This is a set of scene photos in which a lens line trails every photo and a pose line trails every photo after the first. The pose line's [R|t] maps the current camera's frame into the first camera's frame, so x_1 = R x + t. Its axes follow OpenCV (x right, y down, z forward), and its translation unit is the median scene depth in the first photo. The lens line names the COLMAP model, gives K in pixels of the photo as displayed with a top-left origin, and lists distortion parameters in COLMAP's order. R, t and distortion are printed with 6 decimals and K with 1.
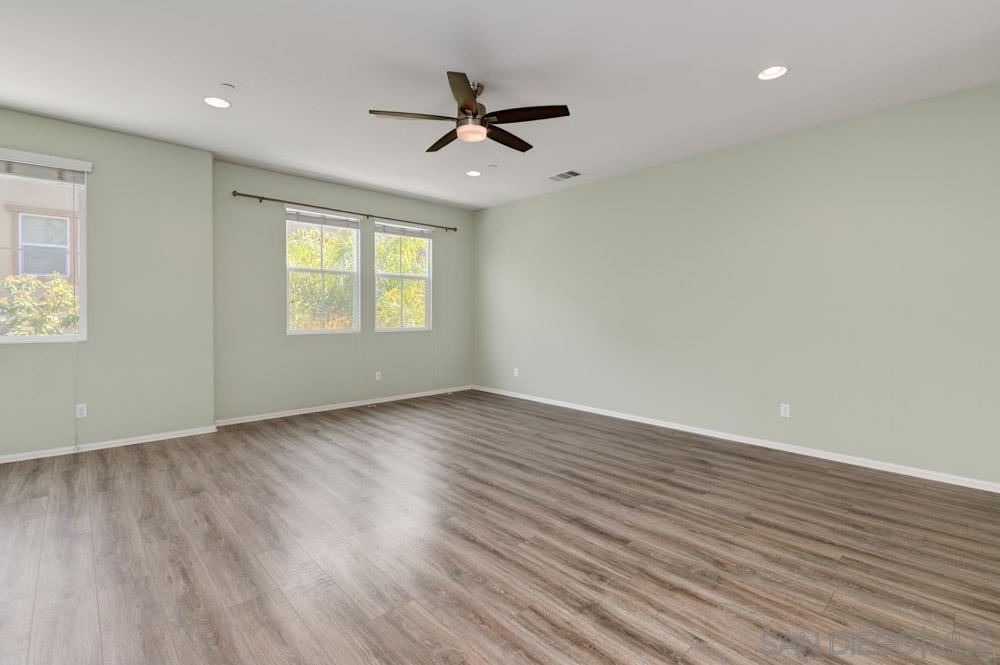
lens RADIAL K [[454.7, 0, 498.1], [0, 454.7, 328.7], [0, 0, 1]] dist [0.004529, 0.000642]
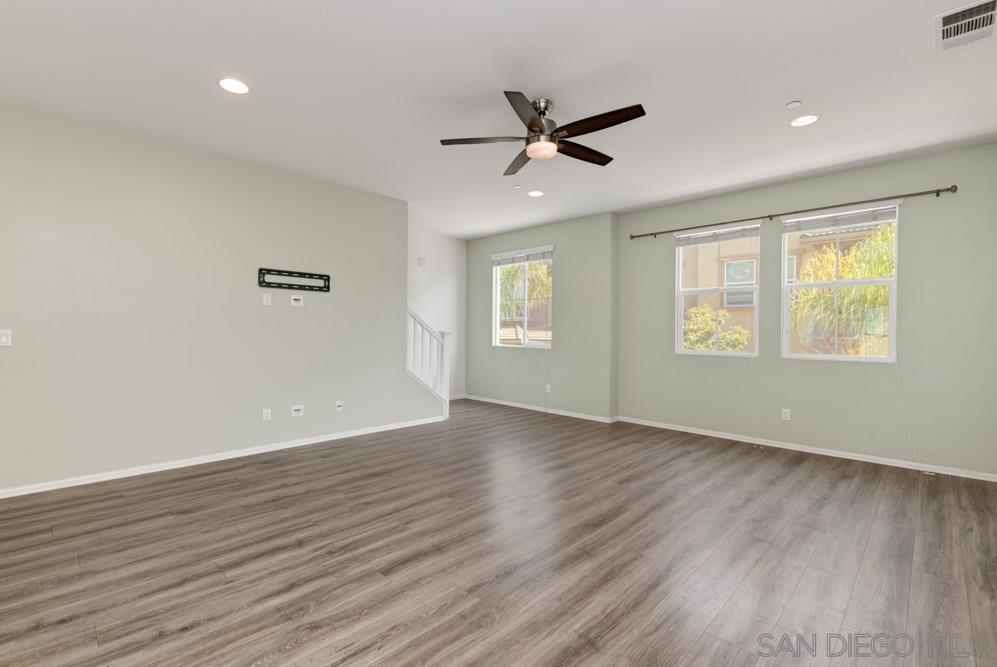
lens RADIAL K [[439.2, 0, 491.3], [0, 439.2, 318.3], [0, 0, 1]] dist [0.001904, -0.000885]
pose [[0.034379, -0.032046, -0.998895, 1.214205], [-0.045214, 0.998413, -0.033586, -0.032163], [0.998386, 0.046319, 0.032875, 1.173649]]
